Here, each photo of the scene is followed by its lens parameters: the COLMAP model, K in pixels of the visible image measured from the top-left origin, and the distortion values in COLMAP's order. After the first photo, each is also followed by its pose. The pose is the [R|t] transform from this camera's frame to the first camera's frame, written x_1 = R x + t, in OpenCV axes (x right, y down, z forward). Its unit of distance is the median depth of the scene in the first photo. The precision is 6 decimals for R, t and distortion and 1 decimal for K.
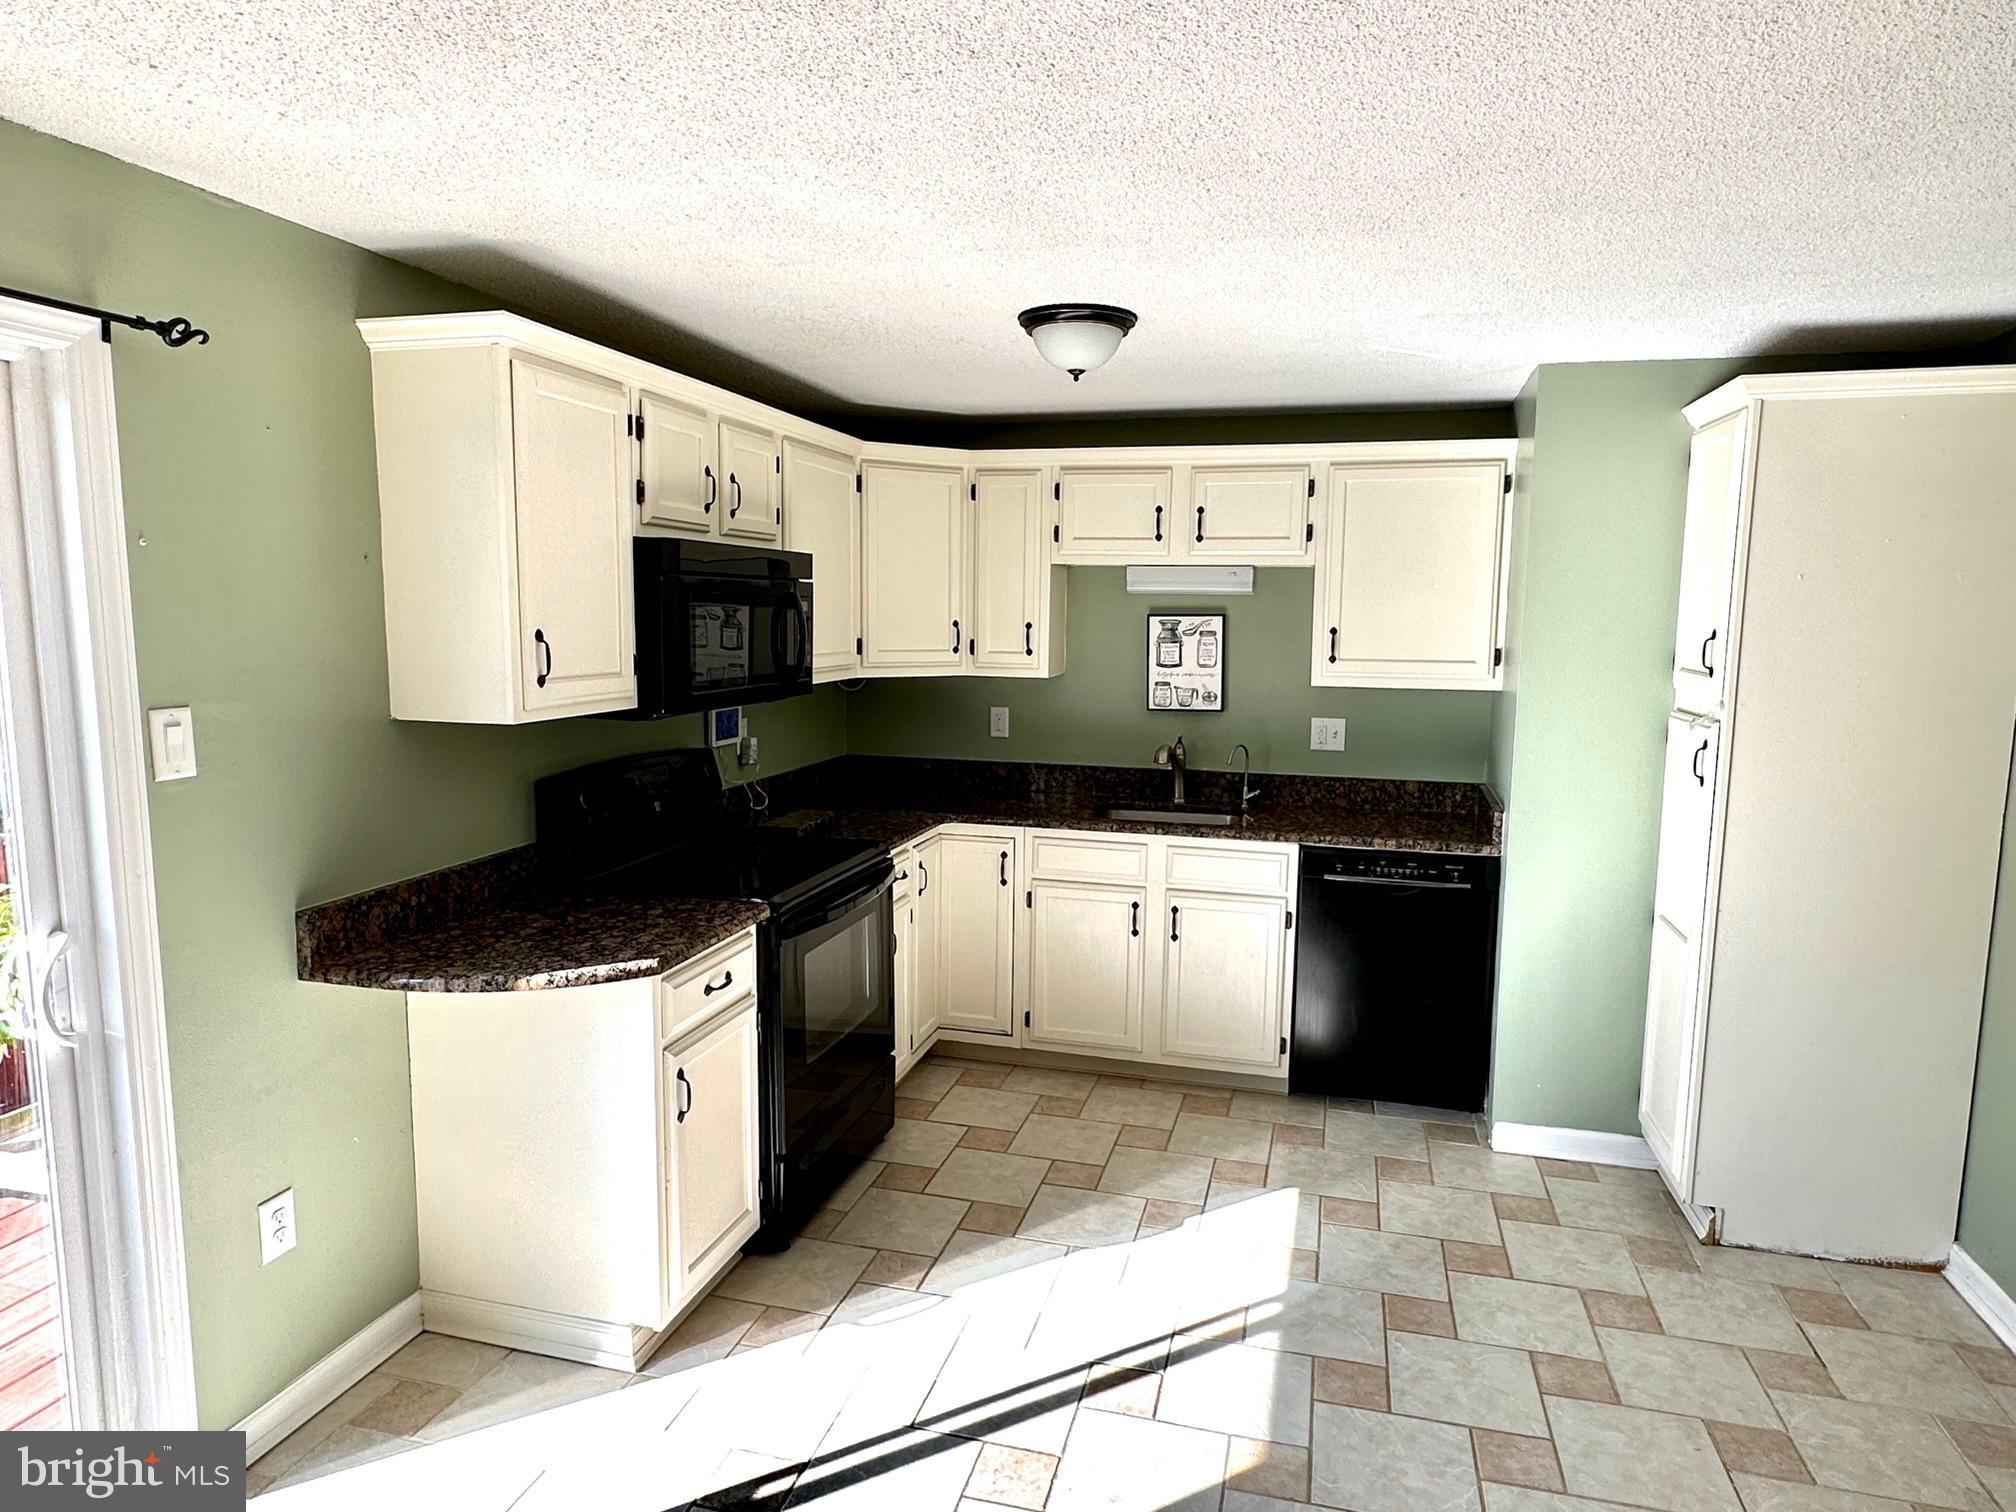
lens RADIAL K [[1221.1, 0, 1005.8], [0, 1221.1, 756.5], [0, 0, 1]] dist [-0.019731, 0.003571]
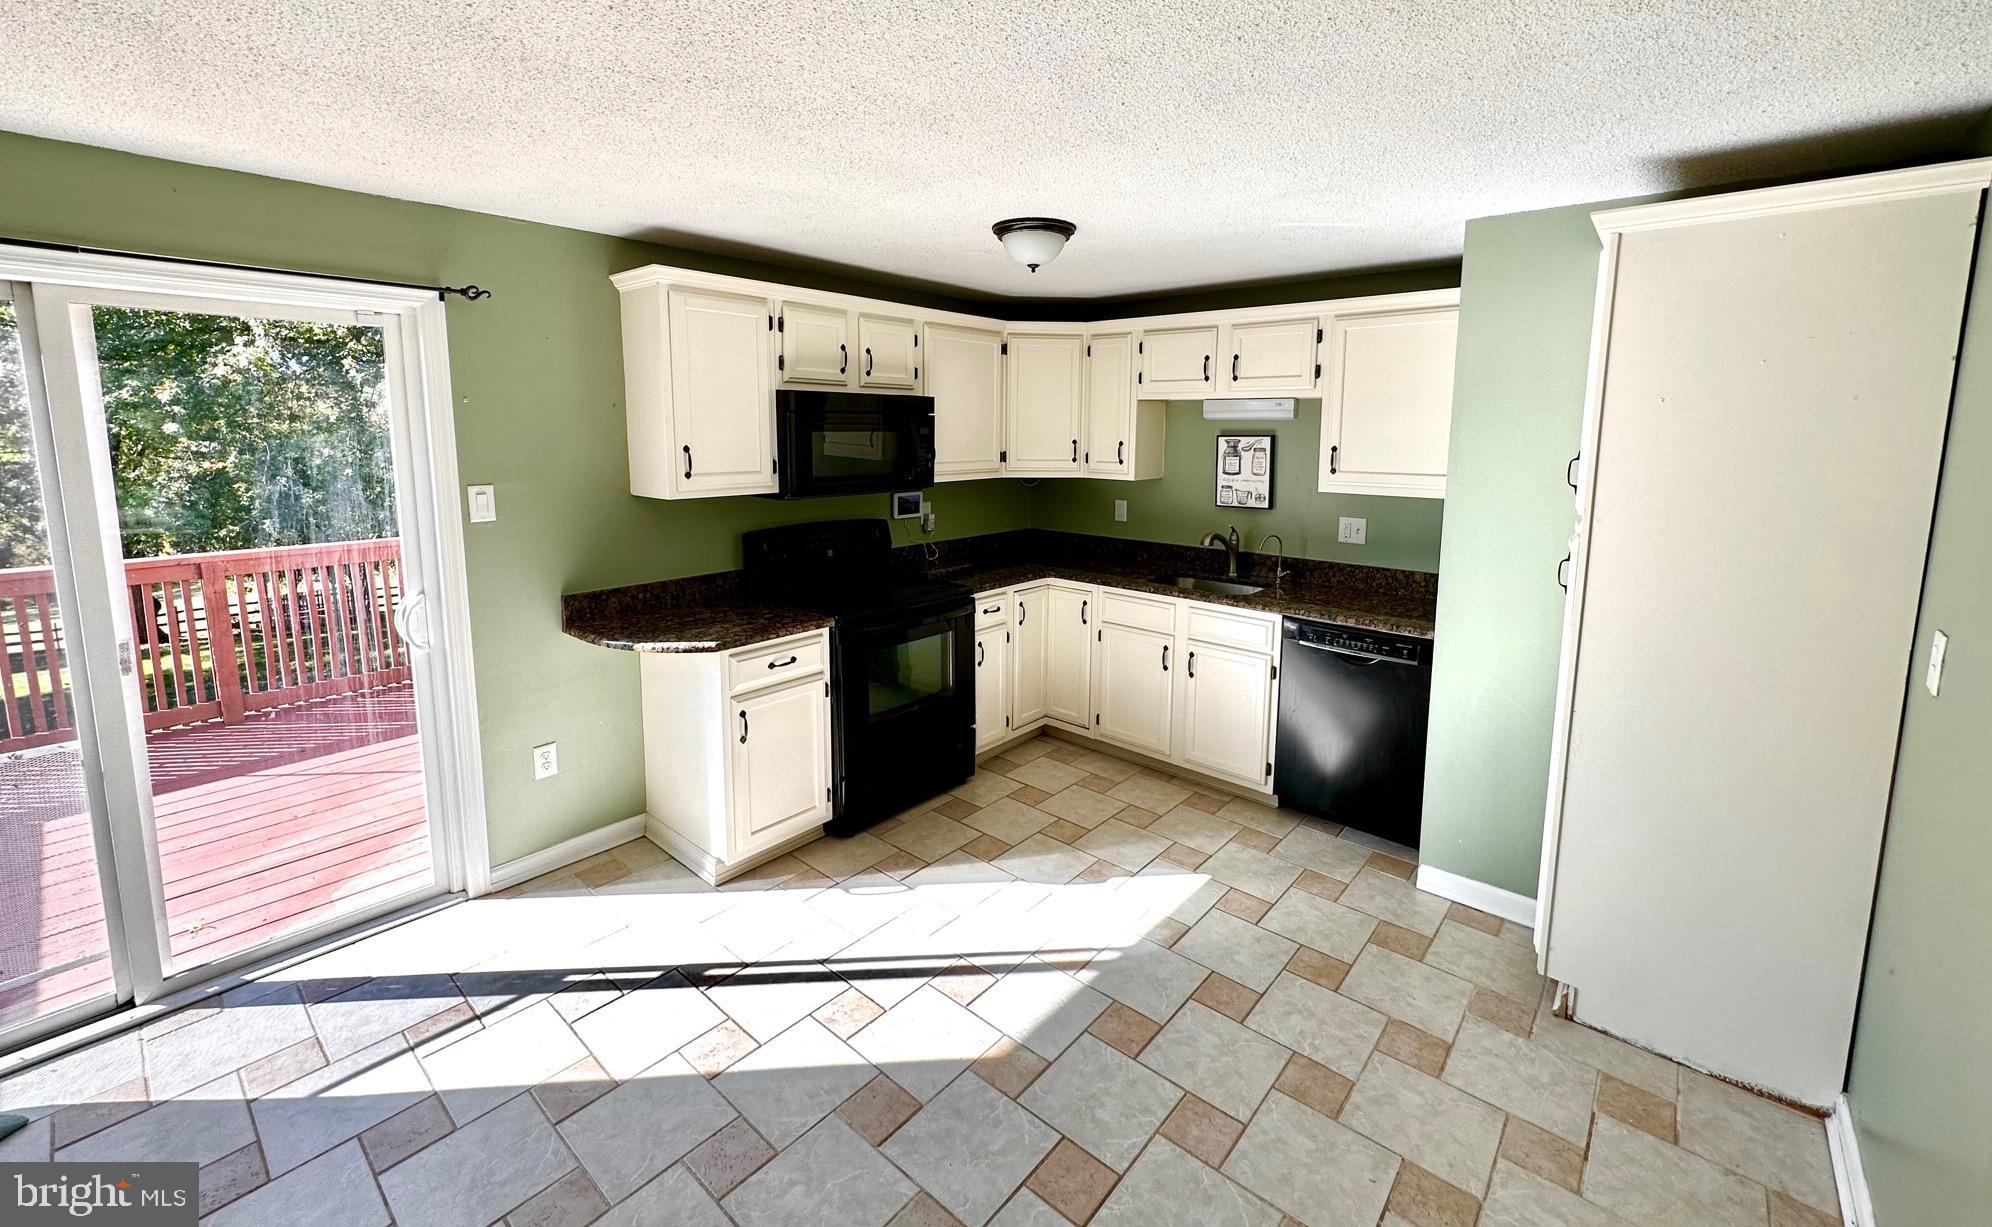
lens RADIAL K [[805.8, 0, 986.1], [0, 805.8, 527.4], [0, 0, 1]] dist [-0.010681, 0.001038]
pose [[0.899461, 0.049601, -0.434178, 0.416897], [-0.049222, 0.998714, 0.012126, -0.019289], [0.434221, 0.010464, 0.900746, 0.128836]]
